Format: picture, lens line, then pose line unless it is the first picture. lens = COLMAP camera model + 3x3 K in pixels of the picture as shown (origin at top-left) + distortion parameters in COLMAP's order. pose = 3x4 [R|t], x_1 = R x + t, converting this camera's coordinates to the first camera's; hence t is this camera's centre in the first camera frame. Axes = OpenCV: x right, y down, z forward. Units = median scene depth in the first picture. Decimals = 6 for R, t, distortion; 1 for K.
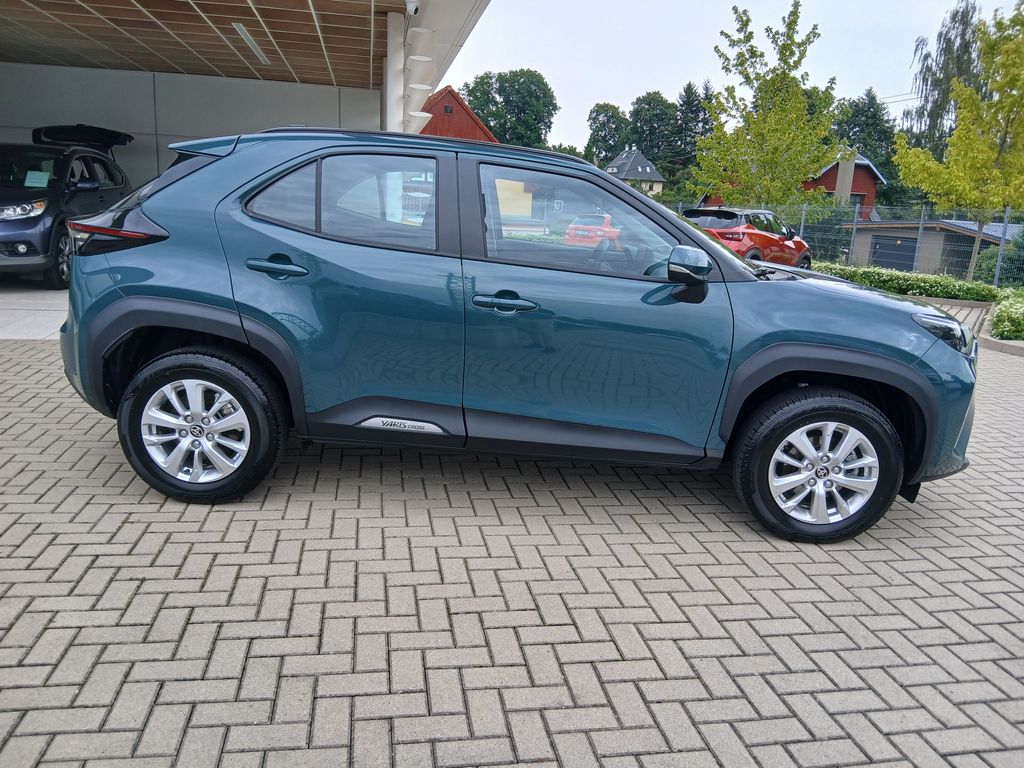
lens RADIAL K [[786.9, 0, 510.6], [0, 786.9, 389.2], [0, 0, 1]] dist [0.032681, -0.057588]
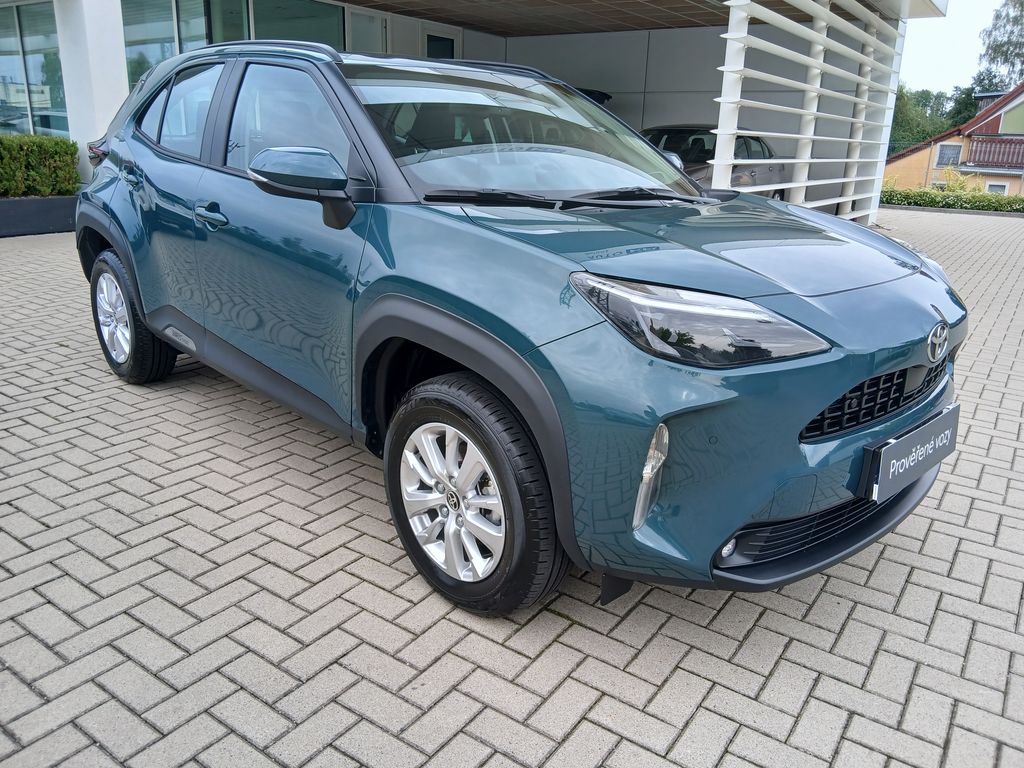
lens RADIAL K [[786.9, 0, 507.4], [0, 786.9, 388.6], [0, 0, 1]] dist [0.032681, -0.057588]
pose [[0.709764, 0.187556, -0.679013, 0.855800], [-0.162479, 0.981501, 0.101271, -0.059554], [0.685446, 0.038446, 0.727108, 0.555630]]
